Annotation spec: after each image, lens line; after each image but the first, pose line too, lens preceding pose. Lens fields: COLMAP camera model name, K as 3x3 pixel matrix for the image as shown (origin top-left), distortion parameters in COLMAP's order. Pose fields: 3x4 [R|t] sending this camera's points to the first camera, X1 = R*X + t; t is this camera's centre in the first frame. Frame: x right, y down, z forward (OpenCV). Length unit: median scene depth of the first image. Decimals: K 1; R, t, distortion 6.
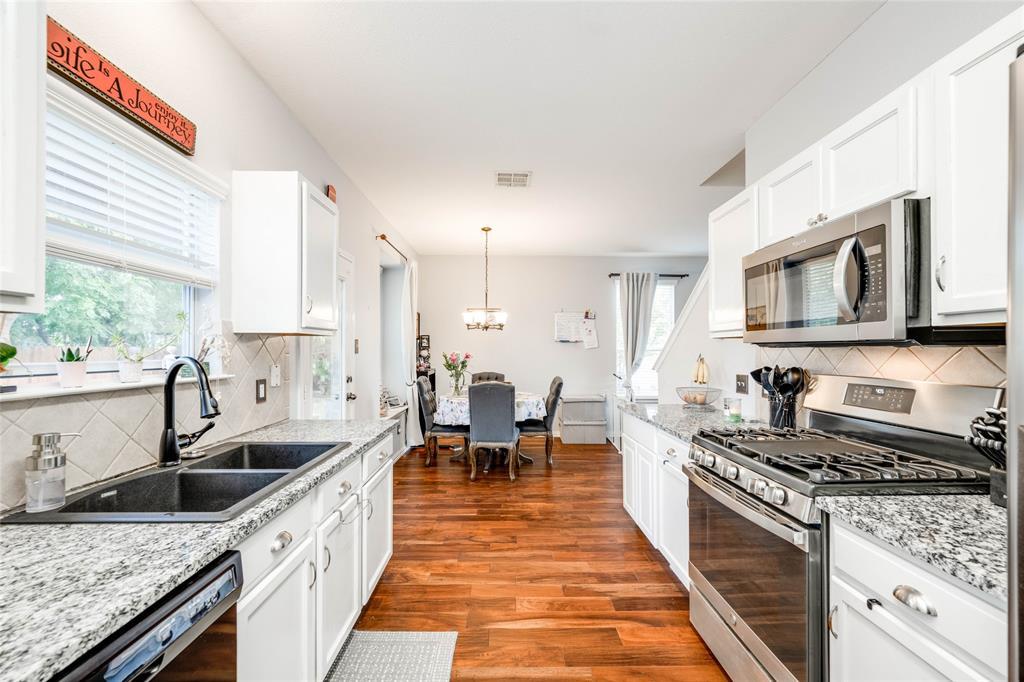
lens RADIAL K [[405.4, 0, 510.4], [0, 405.4, 347.5], [0, 0, 1]] dist [-0.002227, 0.001275]
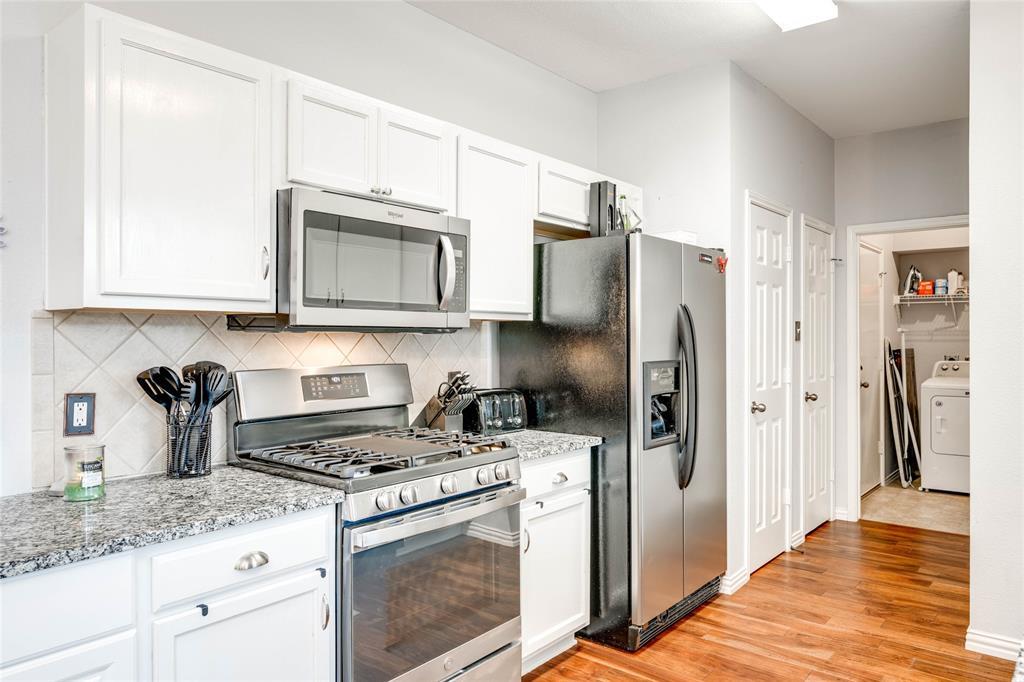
lens RADIAL K [[697.4, 0, 497.0], [0, 697.4, 332.2], [0, 0, 1]] dist [0.000402, 0.002051]
pose [[-0.762463, 0.006605, 0.646998, -0.360810], [-0.001368, 0.999929, -0.011820, 0.010197], [-0.647030, -0.009897, -0.762400, 1.581656]]
